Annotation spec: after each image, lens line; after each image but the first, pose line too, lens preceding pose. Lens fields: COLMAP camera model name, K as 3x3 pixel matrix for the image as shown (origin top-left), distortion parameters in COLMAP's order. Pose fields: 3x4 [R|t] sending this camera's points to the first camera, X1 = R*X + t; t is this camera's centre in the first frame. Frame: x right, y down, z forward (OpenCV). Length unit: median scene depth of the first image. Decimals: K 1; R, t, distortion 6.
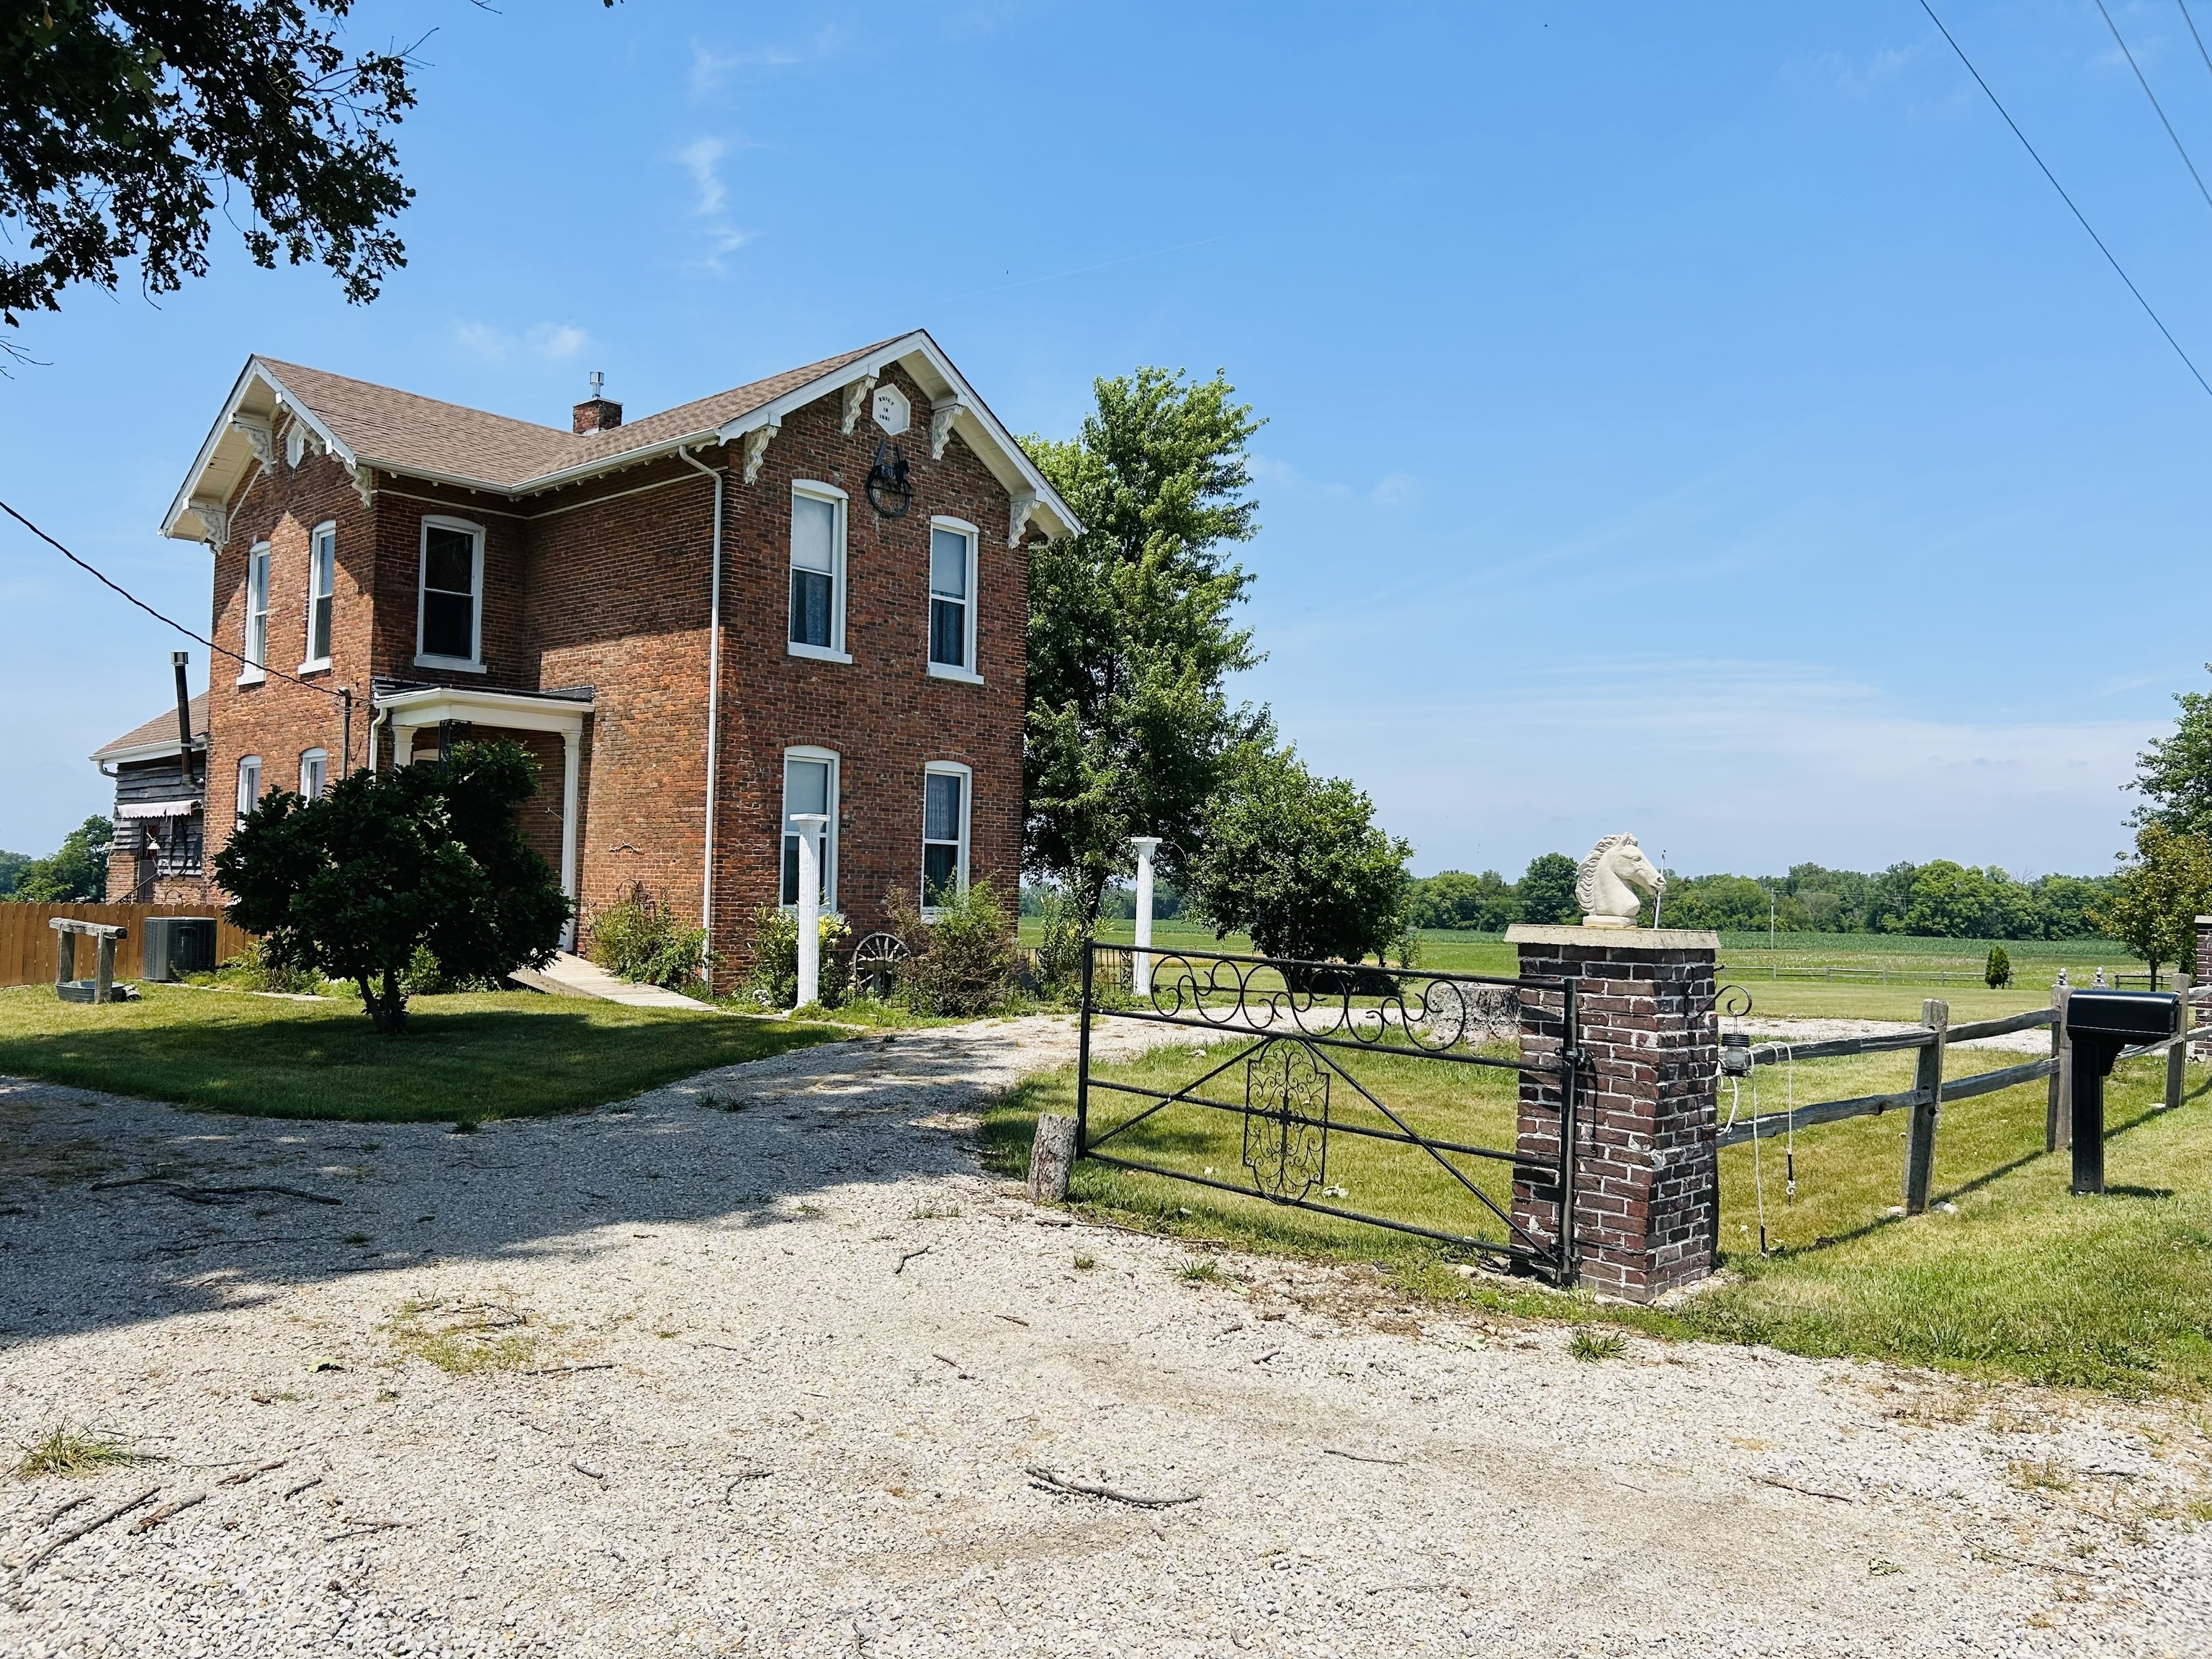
lens RADIAL K [[1672.2, 0, 1118.2], [0, 1672.2, 849.2], [0, 0, 1]] dist [0.059141, -0.055701]
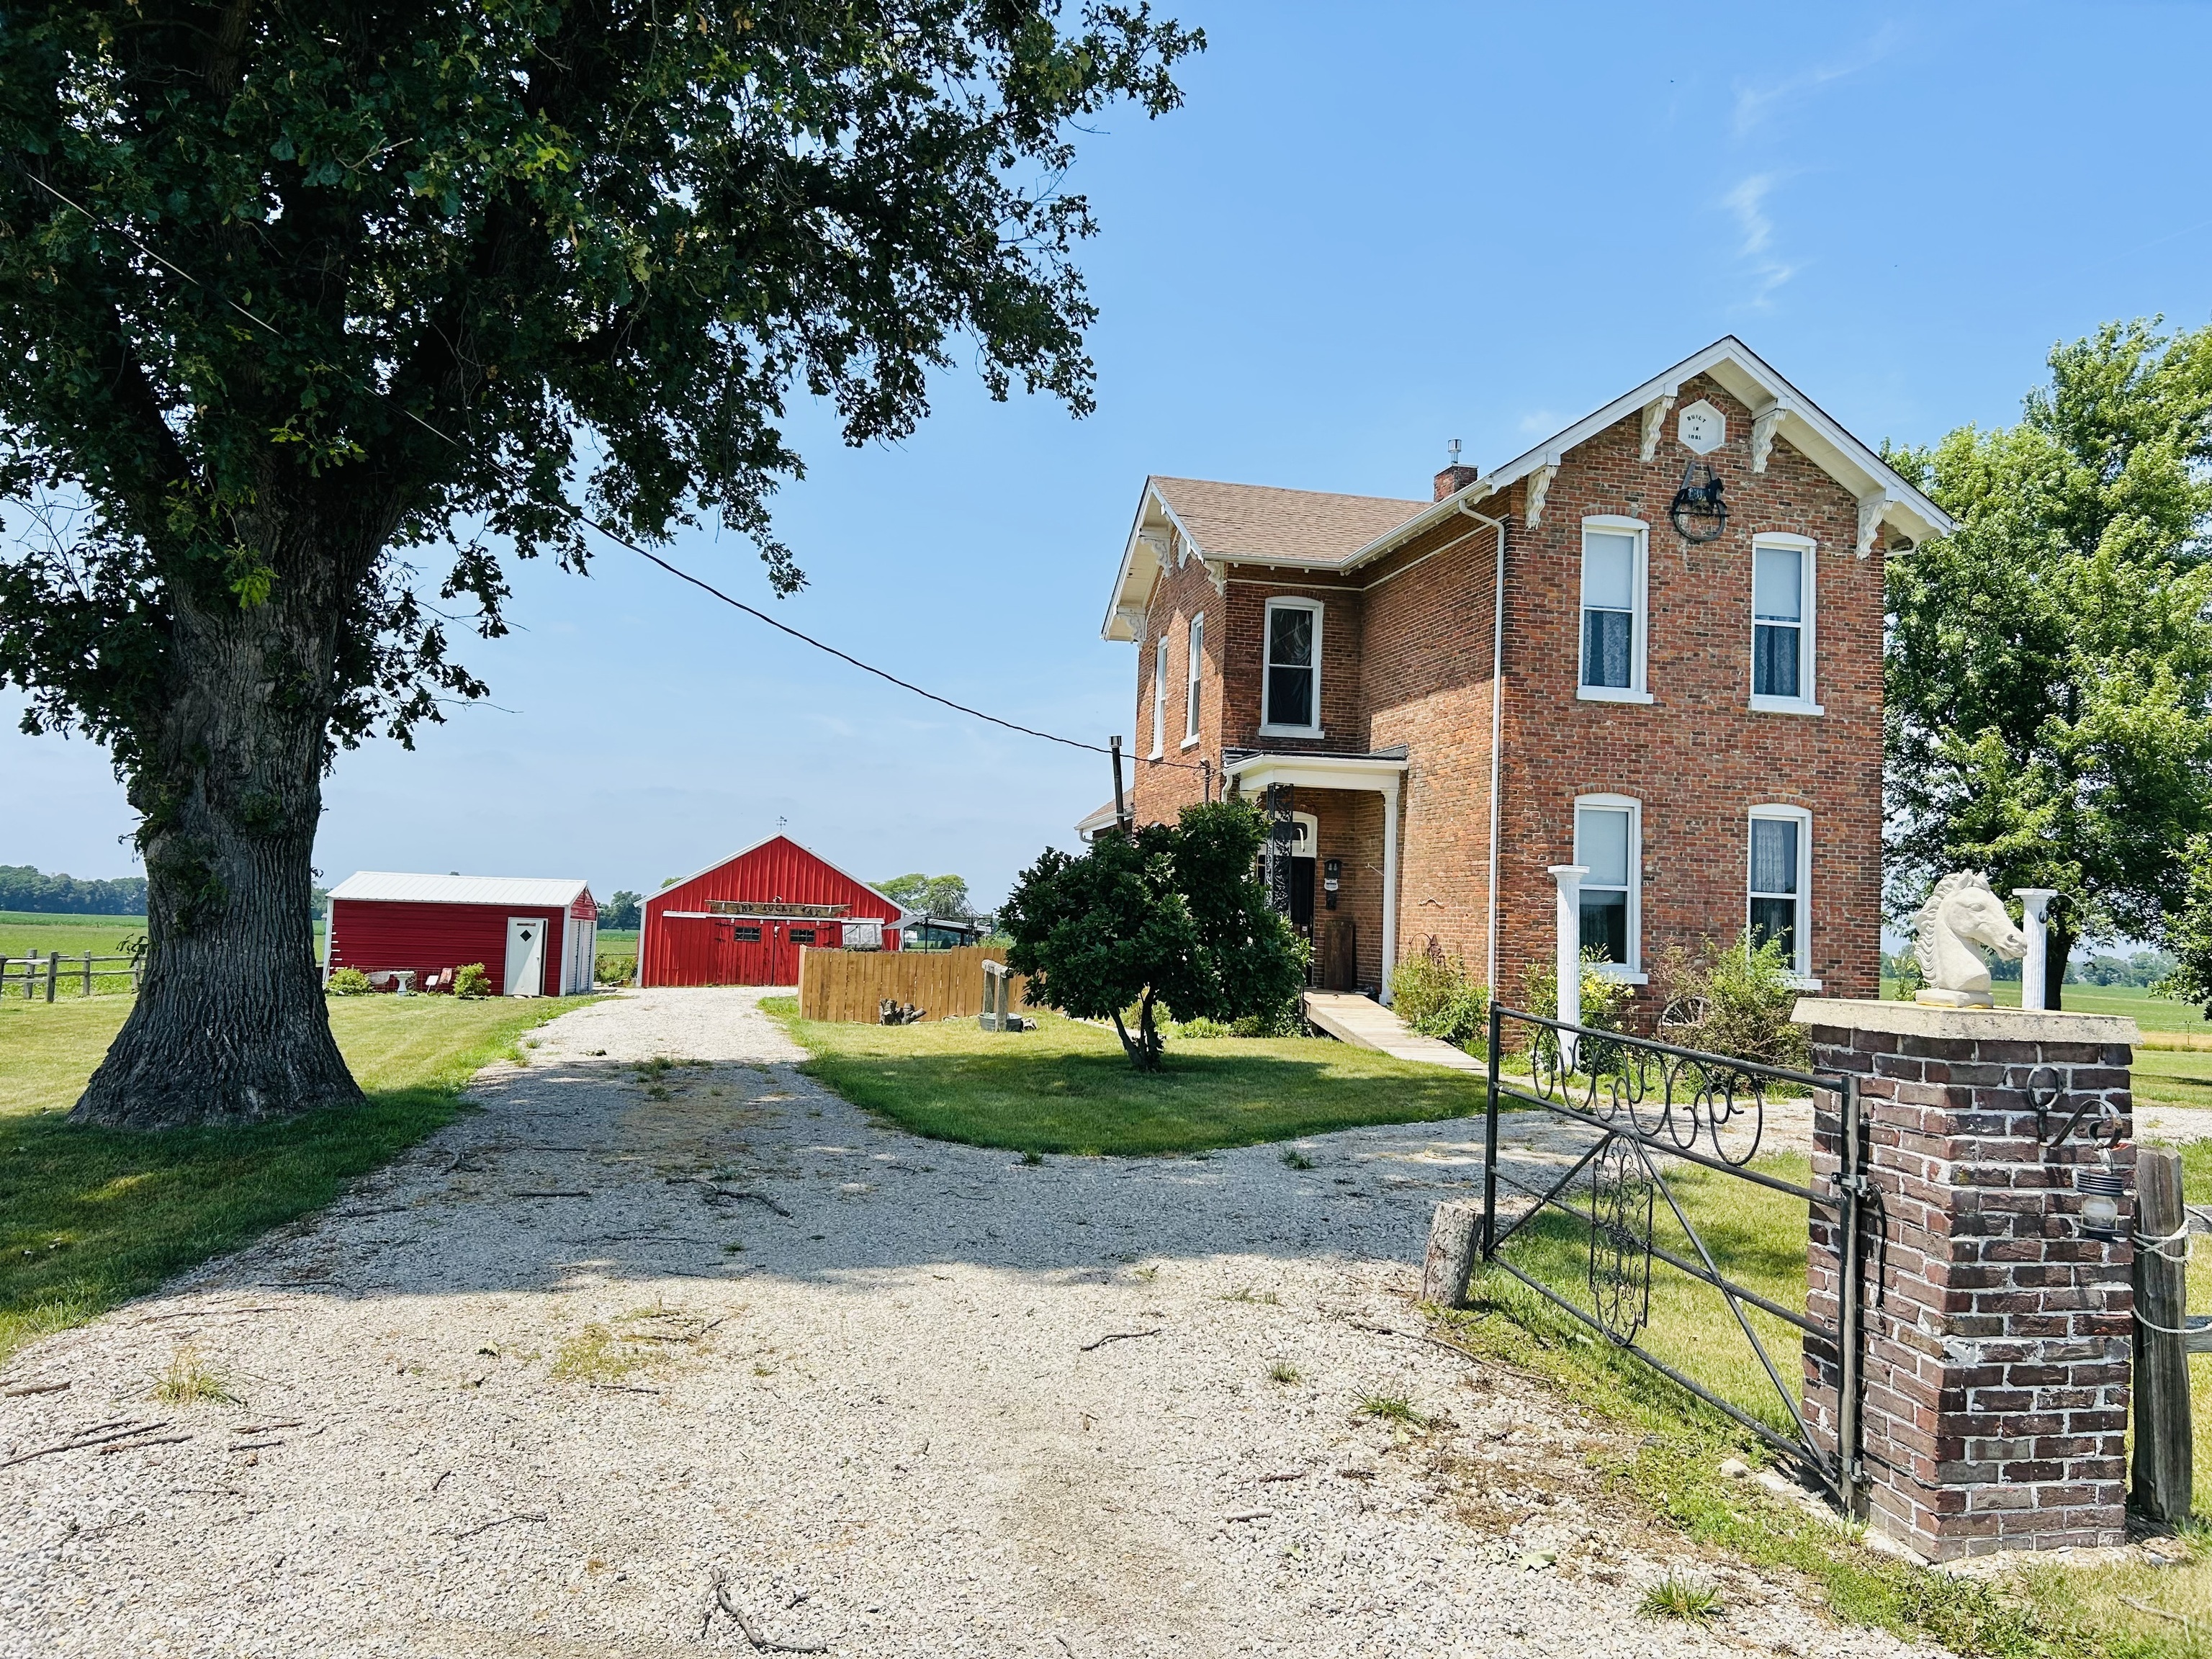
lens RADIAL K [[1662.4, 0, 1106.0], [0, 1662.4, 829.5], [0, 0, 1]] dist [0.052477, -0.053654]
pose [[0.821654, -0.027225, -0.569336, 0.118959], [0.001274, 0.998944, -0.045930, 0.001447], [0.569985, 0.037013, 0.820821, 0.066890]]
